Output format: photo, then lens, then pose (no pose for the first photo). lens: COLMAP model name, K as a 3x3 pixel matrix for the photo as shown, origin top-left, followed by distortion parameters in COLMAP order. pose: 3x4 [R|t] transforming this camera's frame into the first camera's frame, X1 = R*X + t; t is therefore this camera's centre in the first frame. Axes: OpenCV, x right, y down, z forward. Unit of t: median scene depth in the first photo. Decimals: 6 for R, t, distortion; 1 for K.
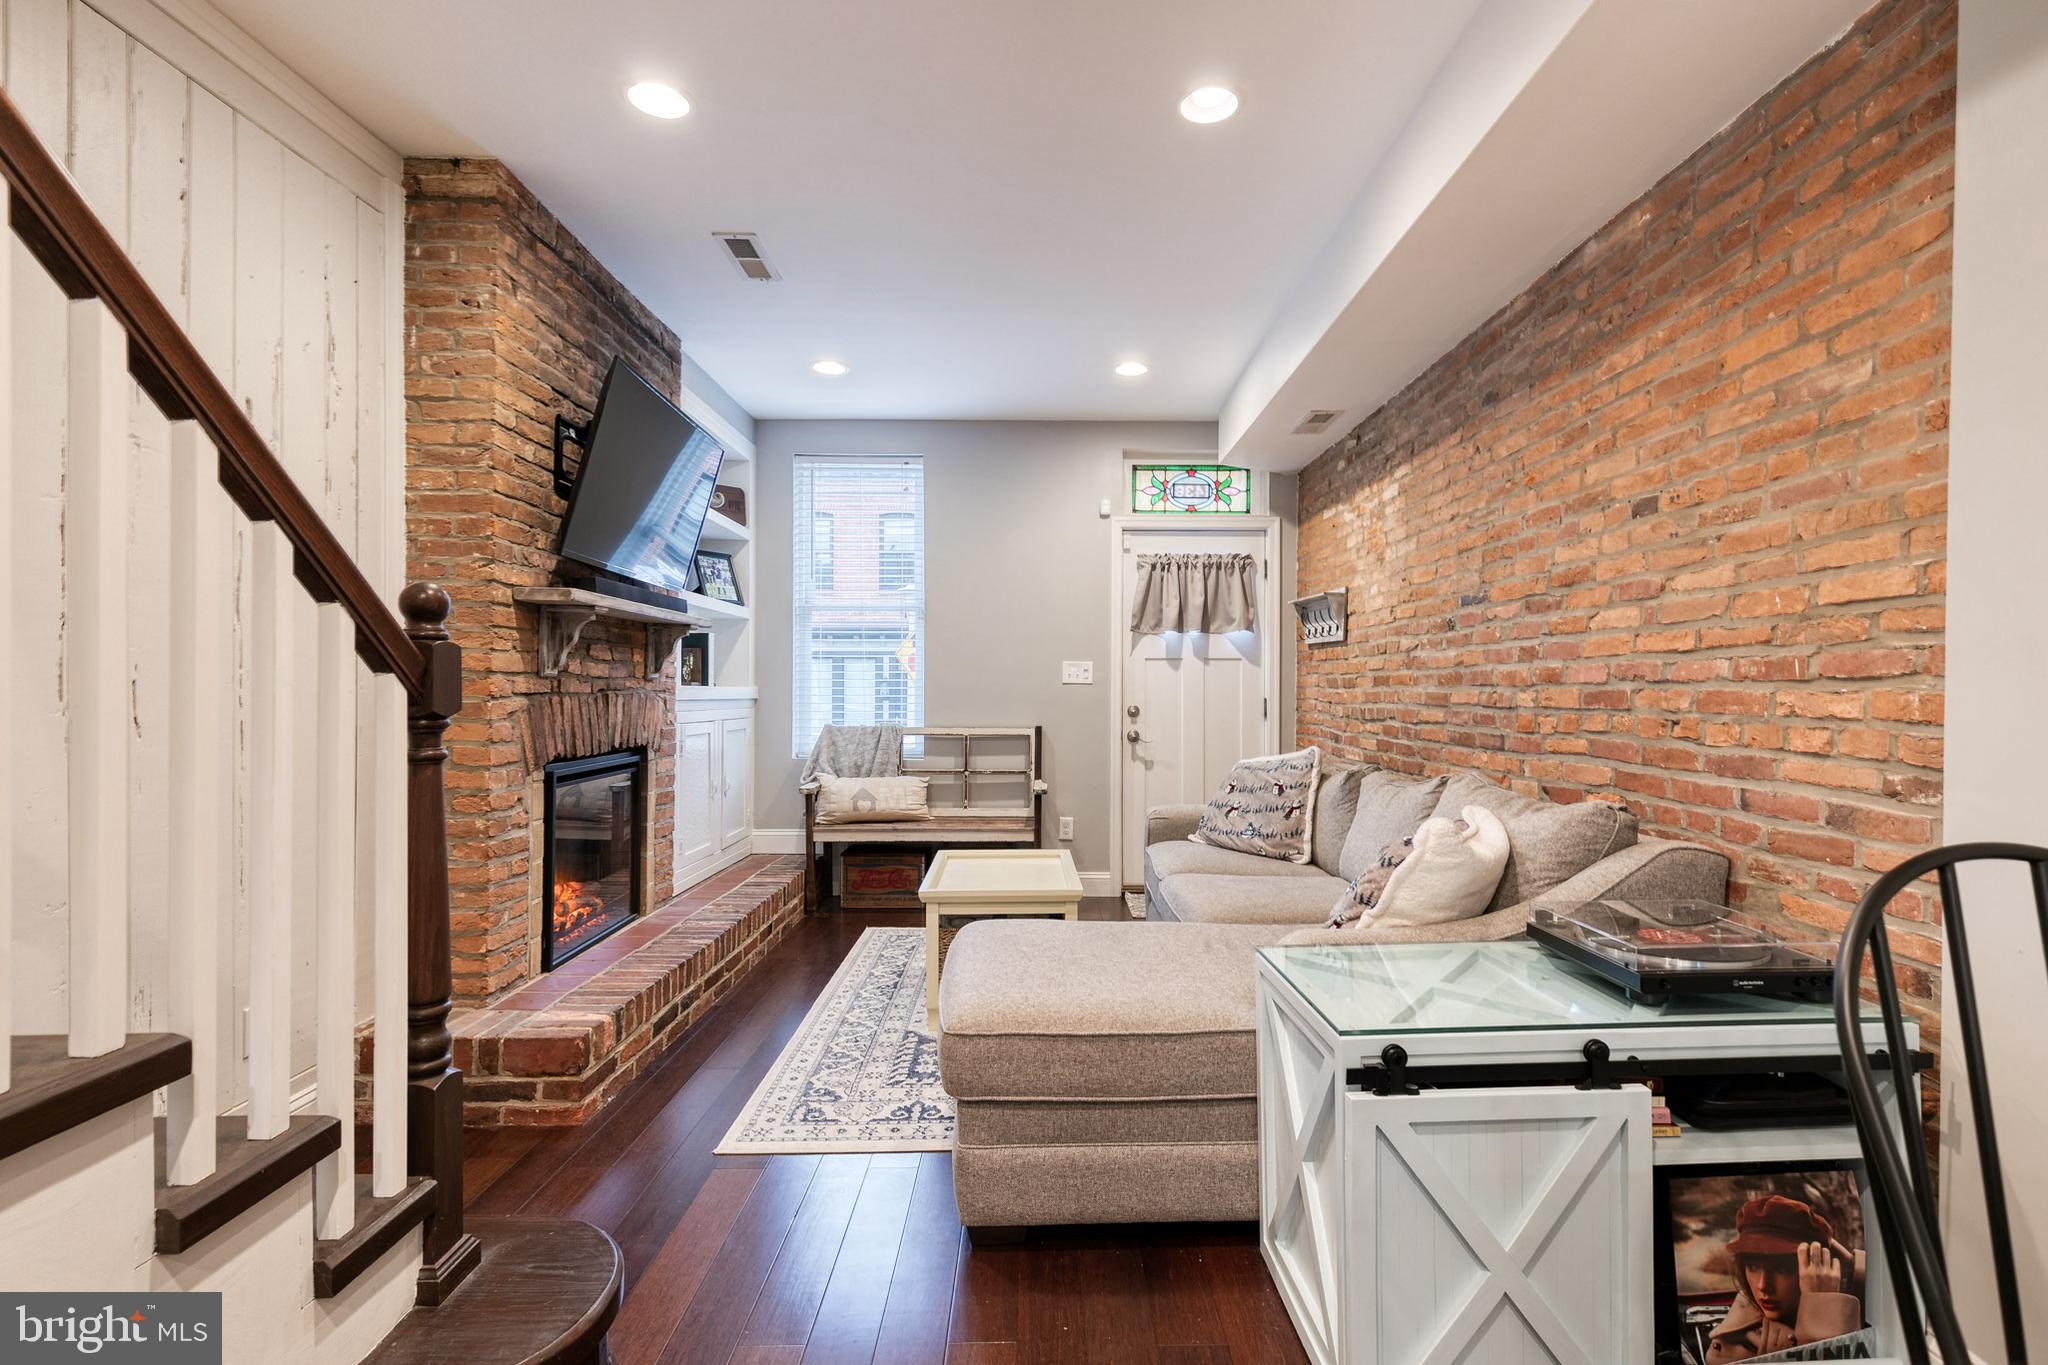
lens RADIAL K [[957.0, 0, 1046.6], [0, 957.0, 690.9], [0, 0, 1]] dist [0.018475, -0.000220]
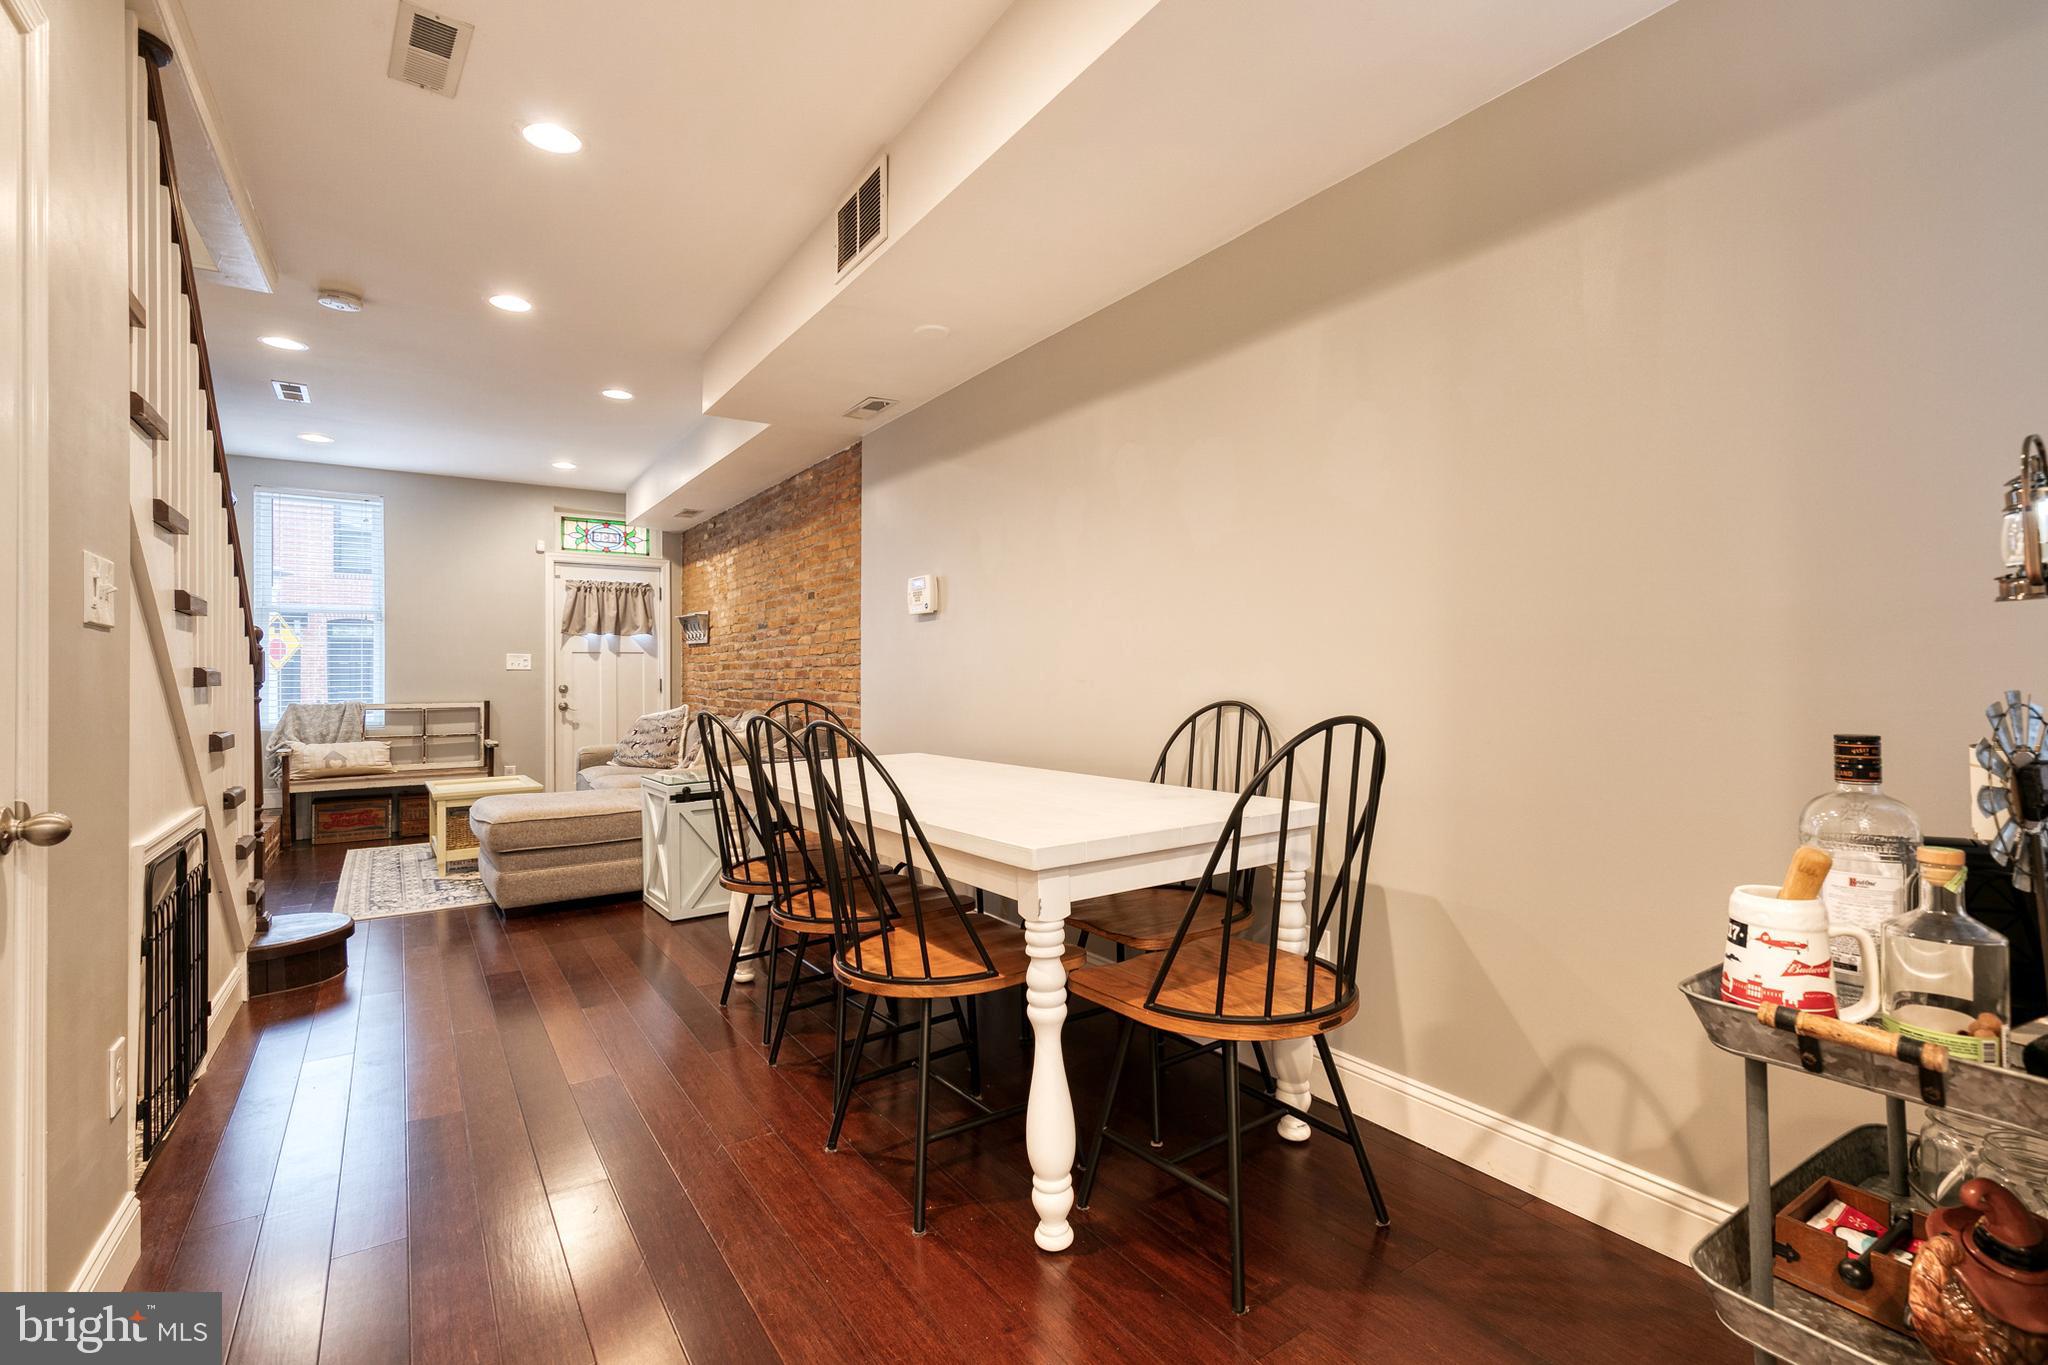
lens RADIAL K [[930.4, 0, 1035.7], [0, 930.4, 665.7], [0, 0, 1]] dist [0.006197, -0.000347]
pose [[0.832655, -0.002810, 0.553785, -0.145021], [0.010255, 0.999894, -0.010346, 0.012650], [-0.553698, 0.014294, 0.832595, -0.862930]]
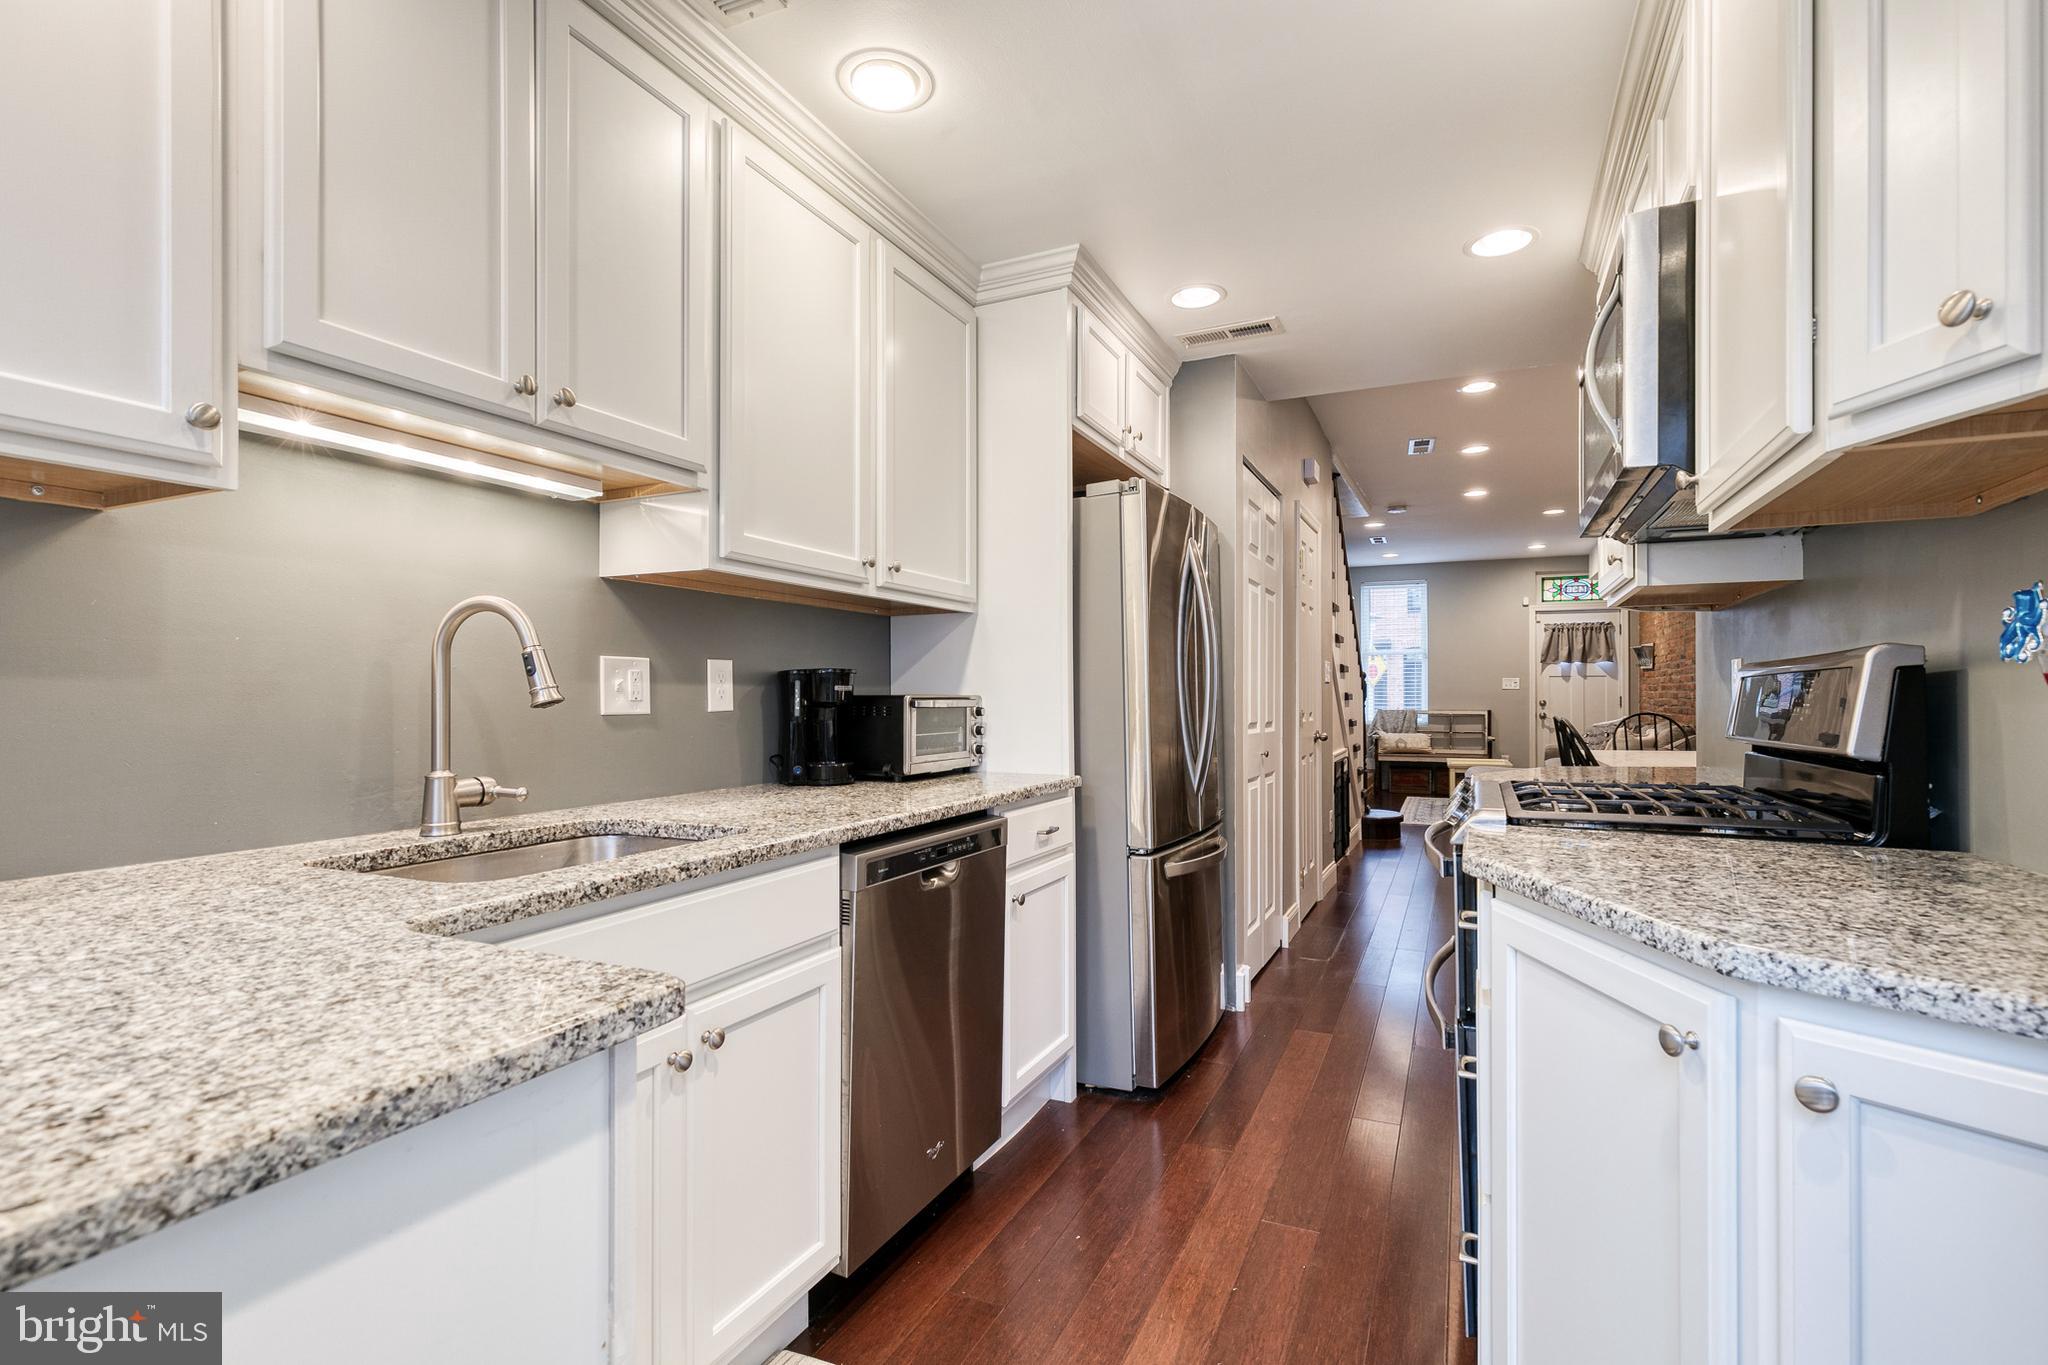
lens RADIAL K [[927.0, 0, 1040.1], [0, 927.0, 689.0], [0, 0, 1]] dist [0.005442, -0.001055]
pose [[0.904686, -0.005135, -0.426047, -0.048610], [0.002547, 0.999975, -0.006645, 0.003348], [0.426070, 0.004926, 0.904677, -1.837772]]
